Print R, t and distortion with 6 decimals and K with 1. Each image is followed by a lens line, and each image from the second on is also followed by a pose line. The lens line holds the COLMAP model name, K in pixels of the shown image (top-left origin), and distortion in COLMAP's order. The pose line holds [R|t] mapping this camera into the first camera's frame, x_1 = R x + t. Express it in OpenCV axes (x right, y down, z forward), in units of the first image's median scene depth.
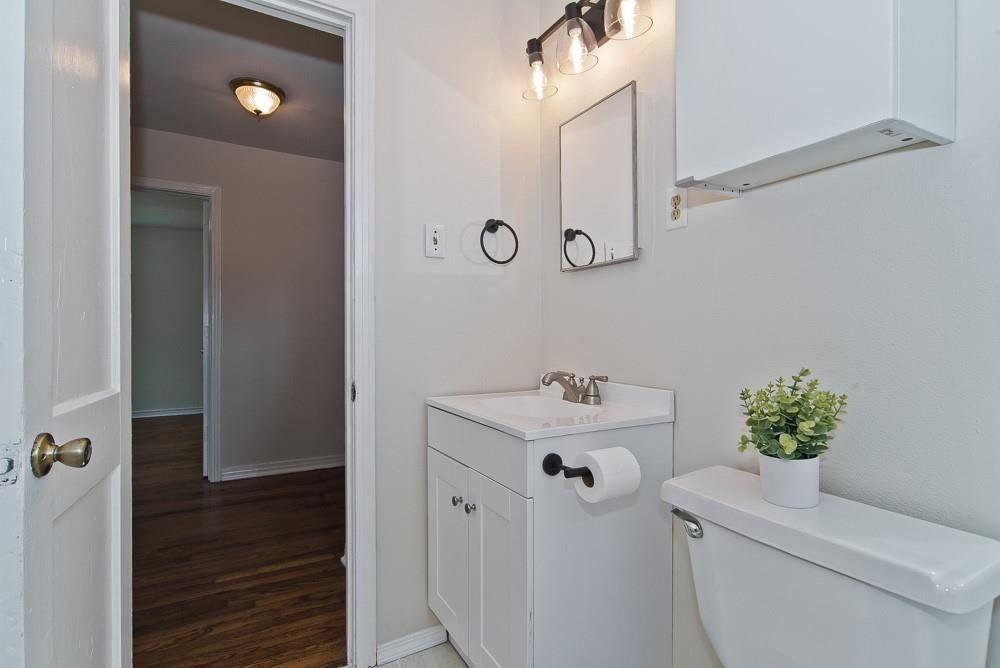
lens RADIAL K [[499.7, 0, 500.0], [0, 499.7, 334.0], [0, 0, 1]] dist [-0.000610, -0.000057]
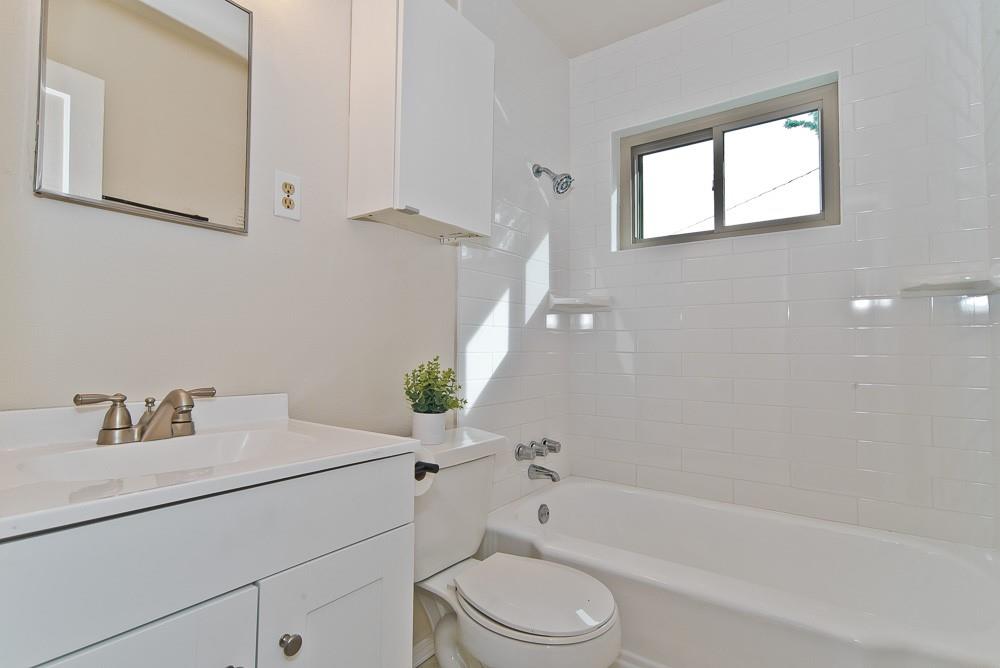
lens RADIAL K [[492.5, 0, 500.0], [0, 492.5, 334.0], [0, 0, 1]] dist [-0.001315, 0.000263]
pose [[-0.421843, 0.027943, 0.906238, -0.343692], [-0.004781, 0.999443, -0.033042, 0.017600], [-0.906656, -0.018272, -0.421474, 0.550618]]
